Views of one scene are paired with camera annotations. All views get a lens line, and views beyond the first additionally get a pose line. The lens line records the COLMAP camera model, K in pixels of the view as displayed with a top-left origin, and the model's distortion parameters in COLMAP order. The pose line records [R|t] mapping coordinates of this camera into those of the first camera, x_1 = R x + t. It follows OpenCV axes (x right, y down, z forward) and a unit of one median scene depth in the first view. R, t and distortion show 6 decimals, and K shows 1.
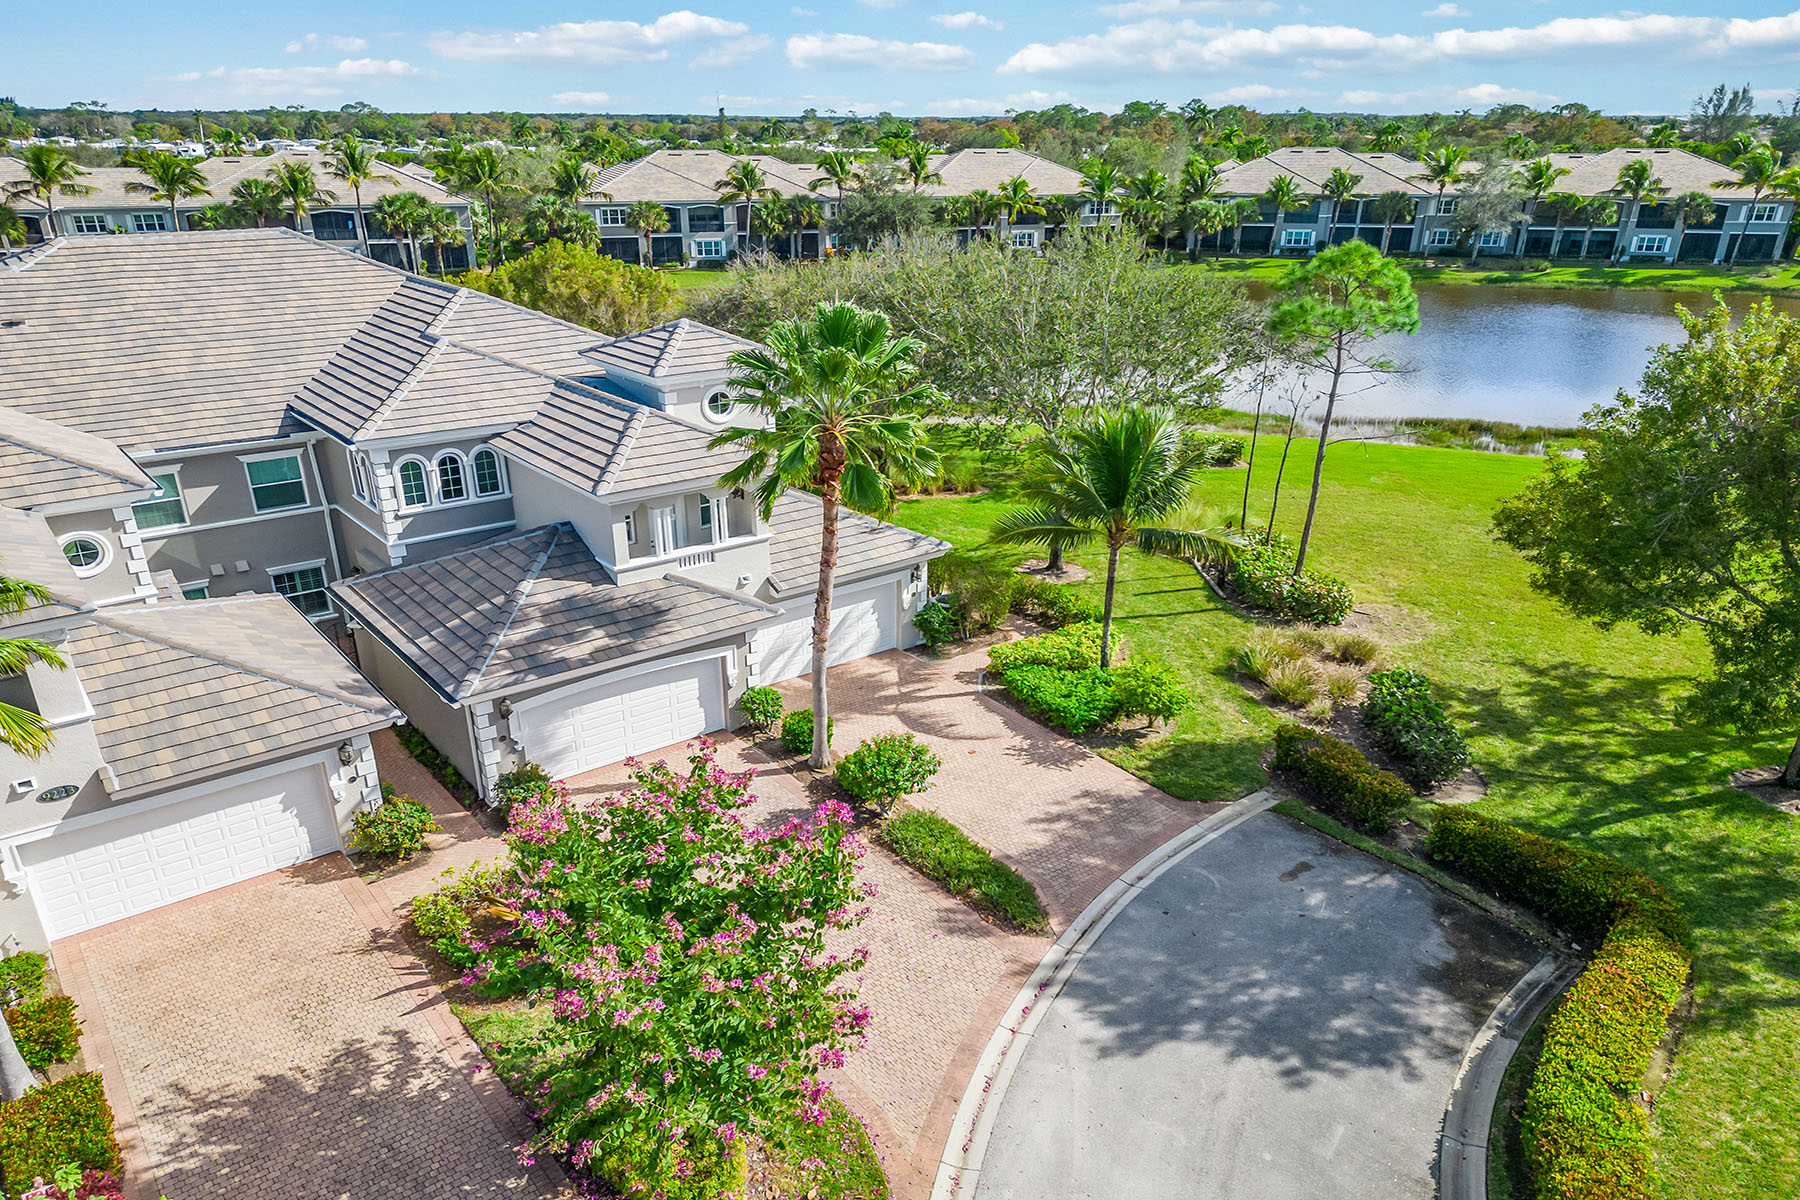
lens RADIAL K [[1261.8, 0, 861.2], [0, 1261.8, 686.1], [0, 0, 1]] dist [0.114170, 0.000217]
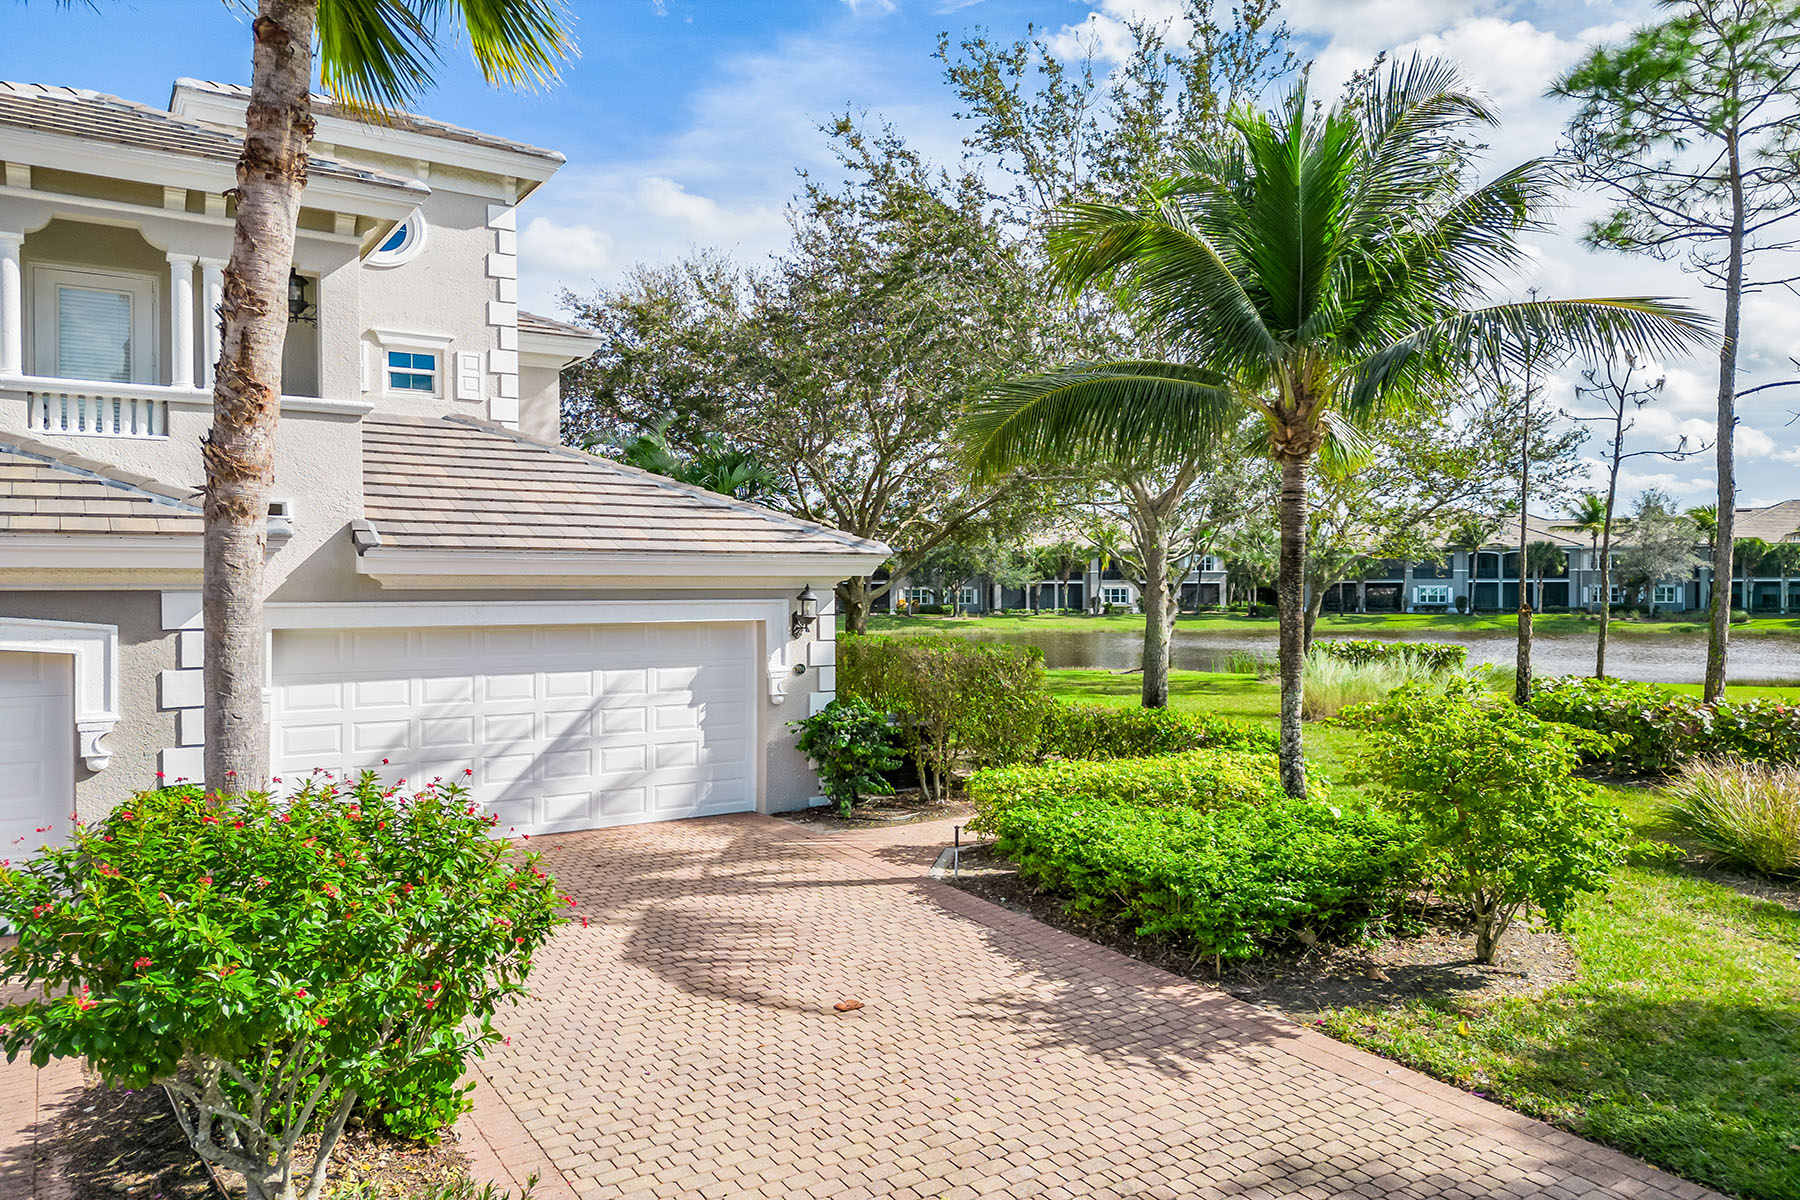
lens RADIAL K [[1265.9, 0, 909.6], [0, 1265.9, 595.7], [0, 0, 1]] dist [0.087875, -0.070307]
pose [[0.998411, 0.014050, -0.054570, 0.100516], [-0.035266, 0.911112, -0.410647, 0.073984], [0.043950, 0.411919, 0.910160, 0.624392]]
